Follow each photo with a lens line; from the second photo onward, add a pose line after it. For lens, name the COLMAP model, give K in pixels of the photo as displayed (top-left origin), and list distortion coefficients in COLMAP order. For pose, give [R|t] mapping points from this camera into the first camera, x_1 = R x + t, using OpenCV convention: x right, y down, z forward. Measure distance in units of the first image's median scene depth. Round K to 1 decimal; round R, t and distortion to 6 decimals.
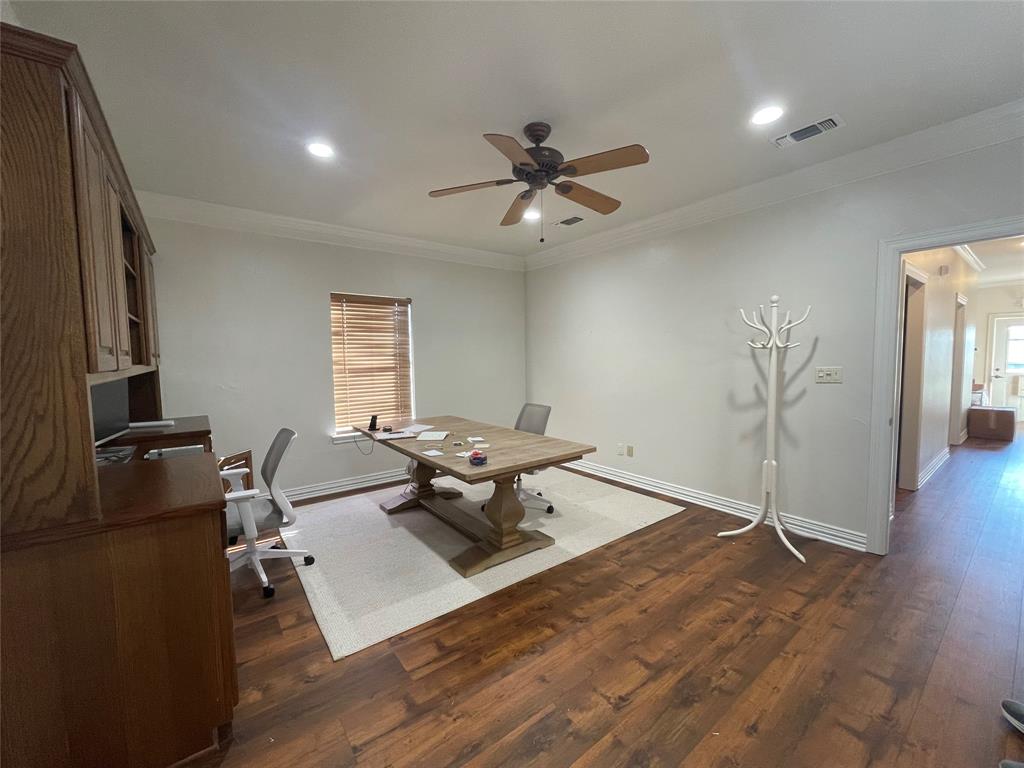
lens RADIAL K [[413.5, 0, 513.9], [0, 413.5, 382.4], [0, 0, 1]] dist [-0.000936, -0.000266]
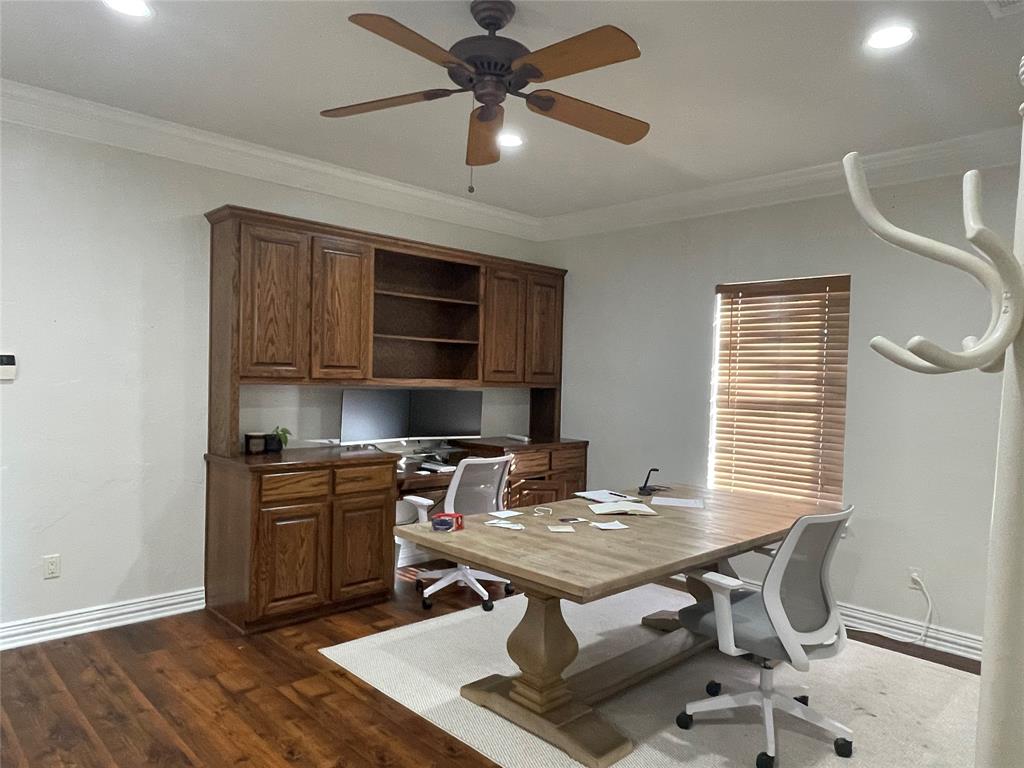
lens RADIAL K [[683.9, 0, 511.1], [0, 683.9, 387.0], [0, 0, 1]] dist [-0.010043, -0.002055]
pose [[0.113958, 0.032069, -0.992968, 1.655261], [-0.093924, 0.995350, 0.021366, -0.121671], [0.989036, 0.090829, 0.116440, 1.475590]]
